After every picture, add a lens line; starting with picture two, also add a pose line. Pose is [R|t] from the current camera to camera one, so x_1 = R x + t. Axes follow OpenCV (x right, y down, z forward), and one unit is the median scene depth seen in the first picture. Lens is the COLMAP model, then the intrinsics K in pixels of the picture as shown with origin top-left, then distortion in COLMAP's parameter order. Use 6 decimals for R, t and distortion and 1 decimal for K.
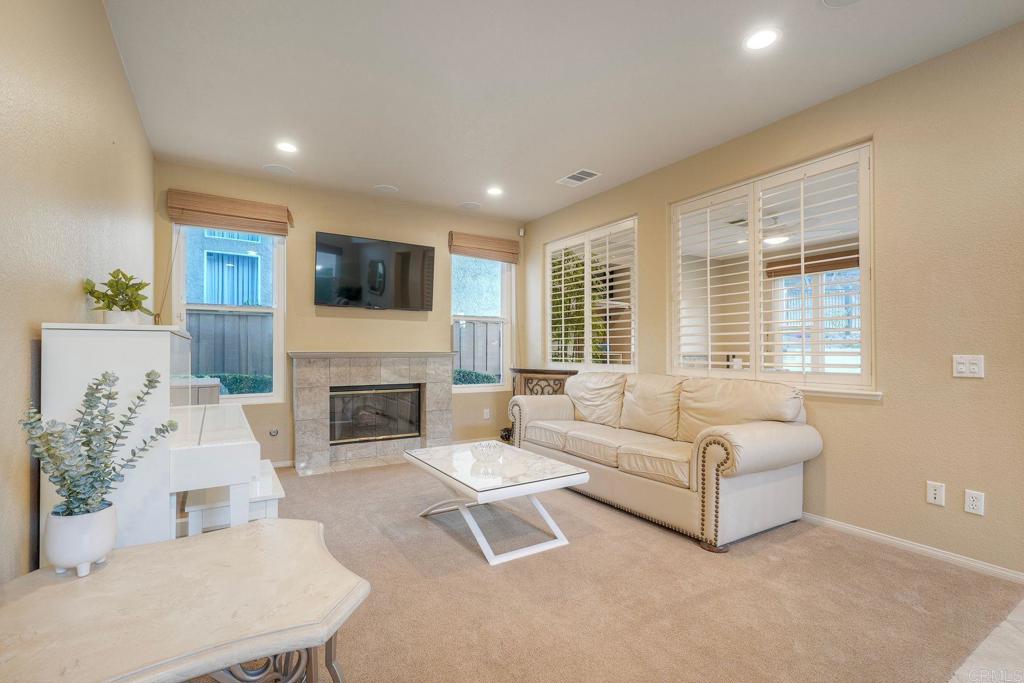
lens RADIAL K [[460.5, 0, 517.8], [0, 460.5, 342.7], [0, 0, 1]] dist [-0.002994, 0.000012]
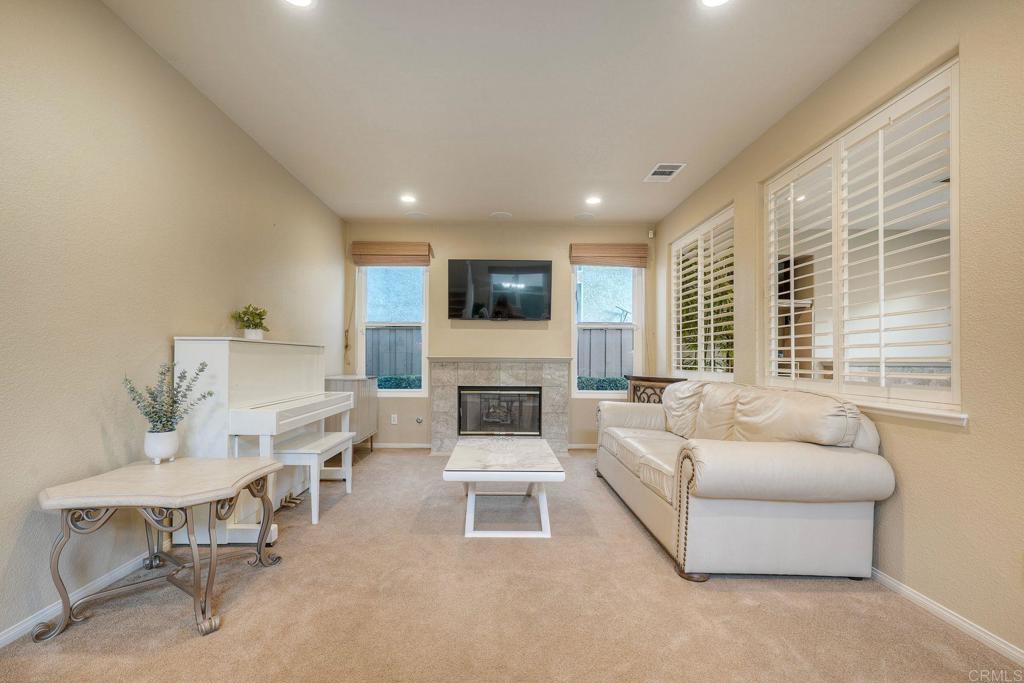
lens RADIAL K [[472.4, 0, 511.6], [0, 472.4, 346.1], [0, 0, 1]] dist [0.000669, 0.000155]
pose [[0.848726, -0.009263, -0.528751, 0.349521], [0.002607, 0.999908, -0.013331, 0.007388], [0.528826, 0.009936, 0.848672, 0.018700]]
